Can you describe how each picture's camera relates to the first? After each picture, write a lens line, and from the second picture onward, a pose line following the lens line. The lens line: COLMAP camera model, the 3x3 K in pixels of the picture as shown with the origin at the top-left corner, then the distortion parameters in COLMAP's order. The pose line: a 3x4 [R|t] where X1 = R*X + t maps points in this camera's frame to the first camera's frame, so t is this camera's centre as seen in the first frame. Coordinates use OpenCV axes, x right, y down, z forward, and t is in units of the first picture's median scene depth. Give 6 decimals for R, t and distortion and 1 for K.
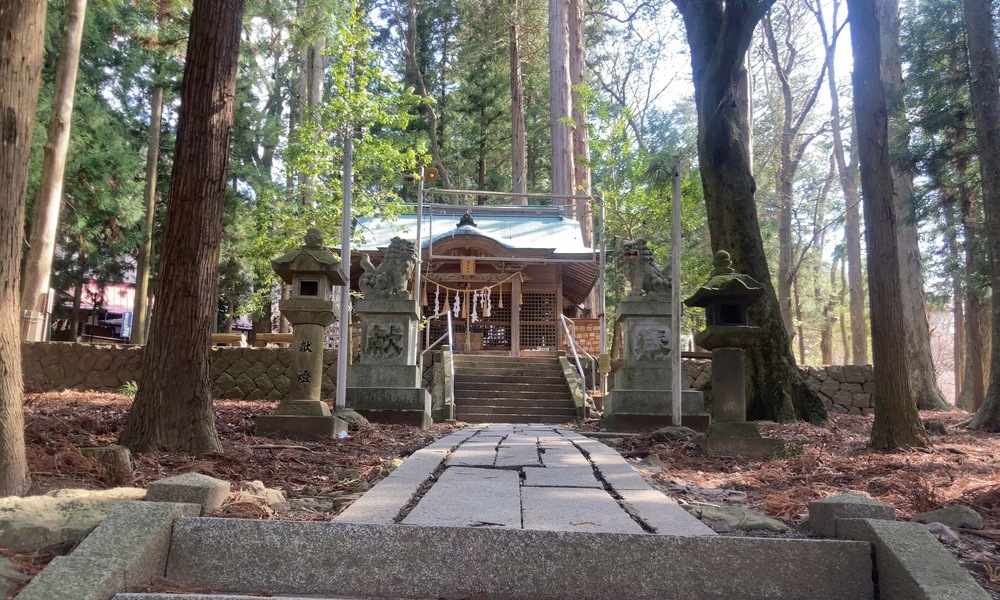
lens RADIAL K [[737.0, 0, 500.0], [0, 737.0, 300.0], [0, 0, 1]] dist [0.000767, 0.000314]
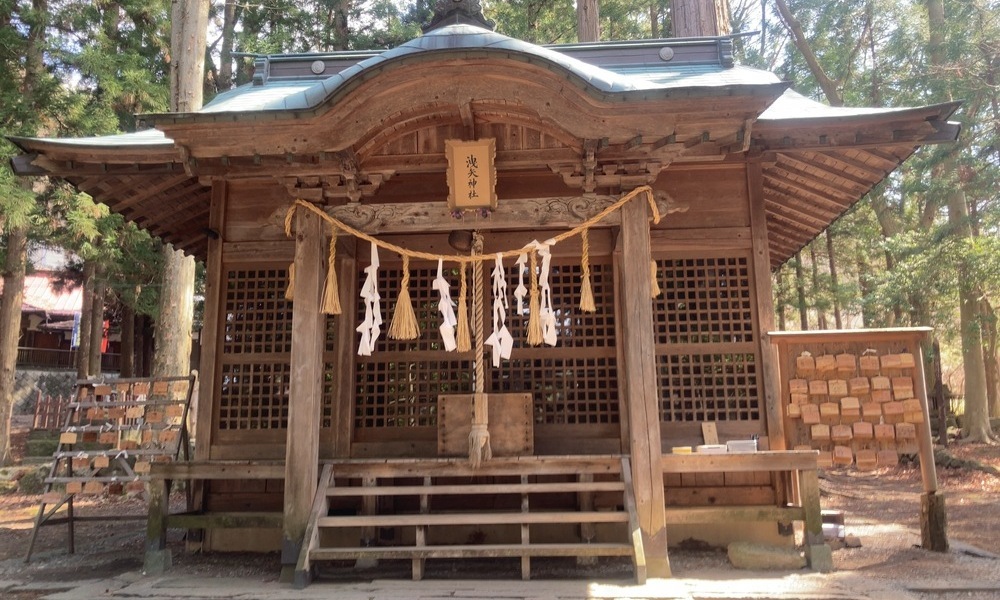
lens RADIAL K [[737.0, 0, 500.0], [0, 737.0, 300.0], [0, 0, 1]] dist [0.000767, 0.000314]
pose [[0.996276, -0.039128, -0.076830, -0.011015], [0.041591, 0.998662, 0.030724, -0.004378], [0.075525, -0.033805, 0.996571, 0.701419]]
